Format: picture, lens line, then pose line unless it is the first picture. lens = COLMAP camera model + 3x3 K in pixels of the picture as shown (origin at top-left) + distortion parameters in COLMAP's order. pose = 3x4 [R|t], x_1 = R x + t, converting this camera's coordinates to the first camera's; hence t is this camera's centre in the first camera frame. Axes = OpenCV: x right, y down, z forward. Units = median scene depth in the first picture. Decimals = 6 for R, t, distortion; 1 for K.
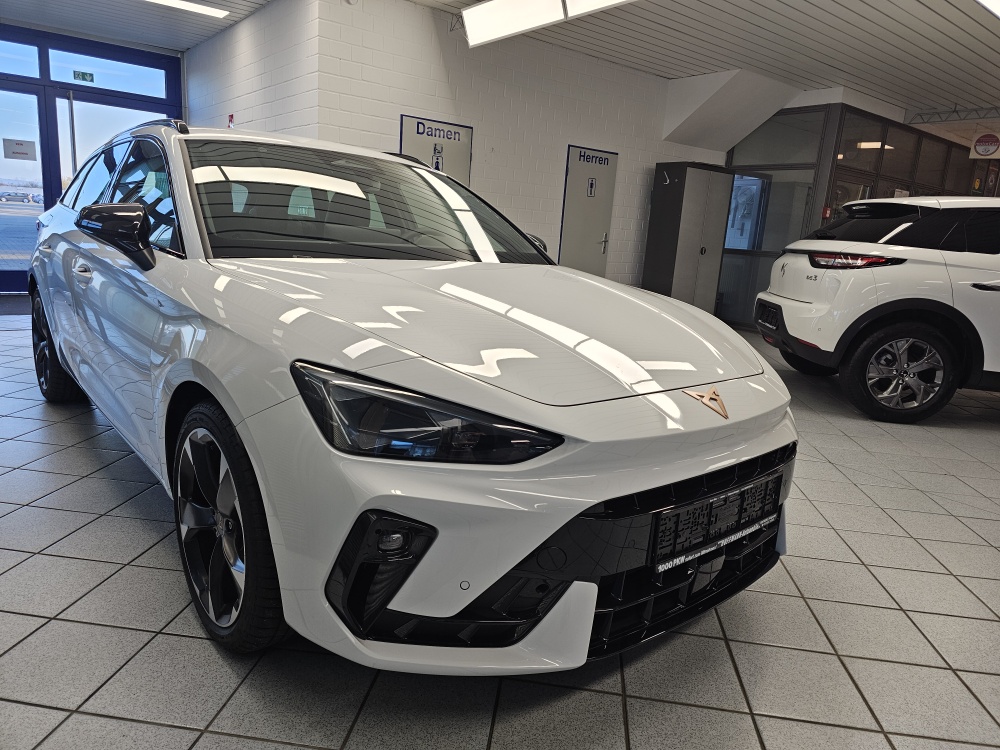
lens RADIAL K [[671.1, 0, 494.5], [0, 671.1, 378.9], [0, 0, 1]] dist [0.034987, -0.048930]
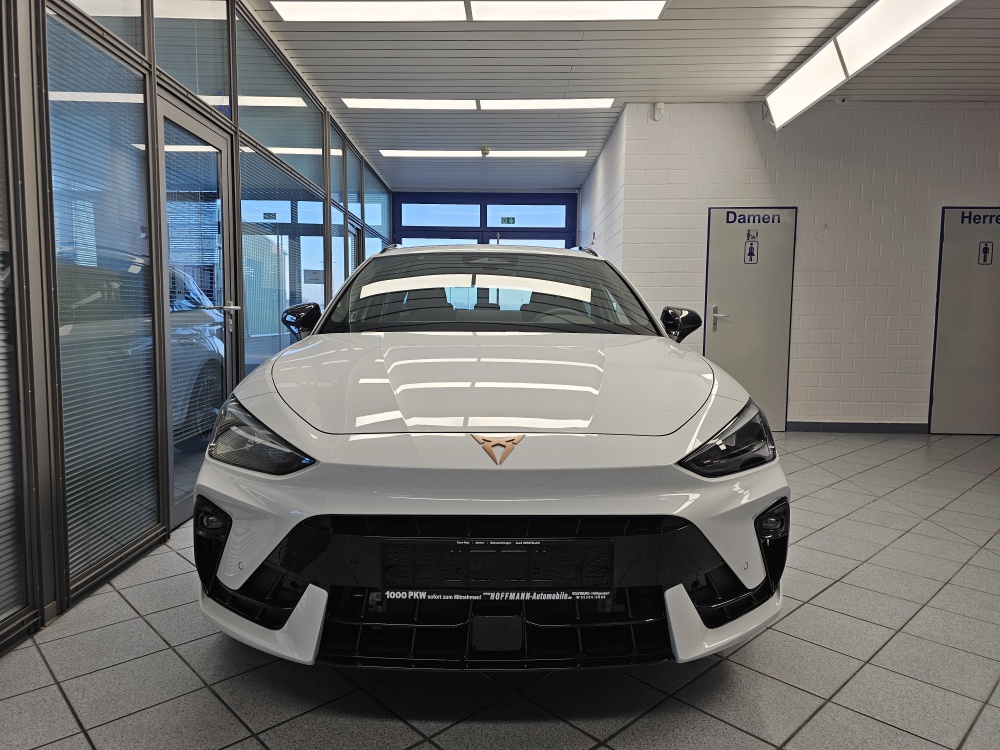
lens RADIAL K [[671.1, 0, 509.9], [0, 671.1, 373.4], [0, 0, 1]] dist [0.034987, -0.048930]
pose [[0.765355, -0.011041, -0.643513, 0.271370], [-0.093018, 0.987458, -0.127573, 0.014534], [0.636851, 0.157497, 0.754729, 0.069440]]
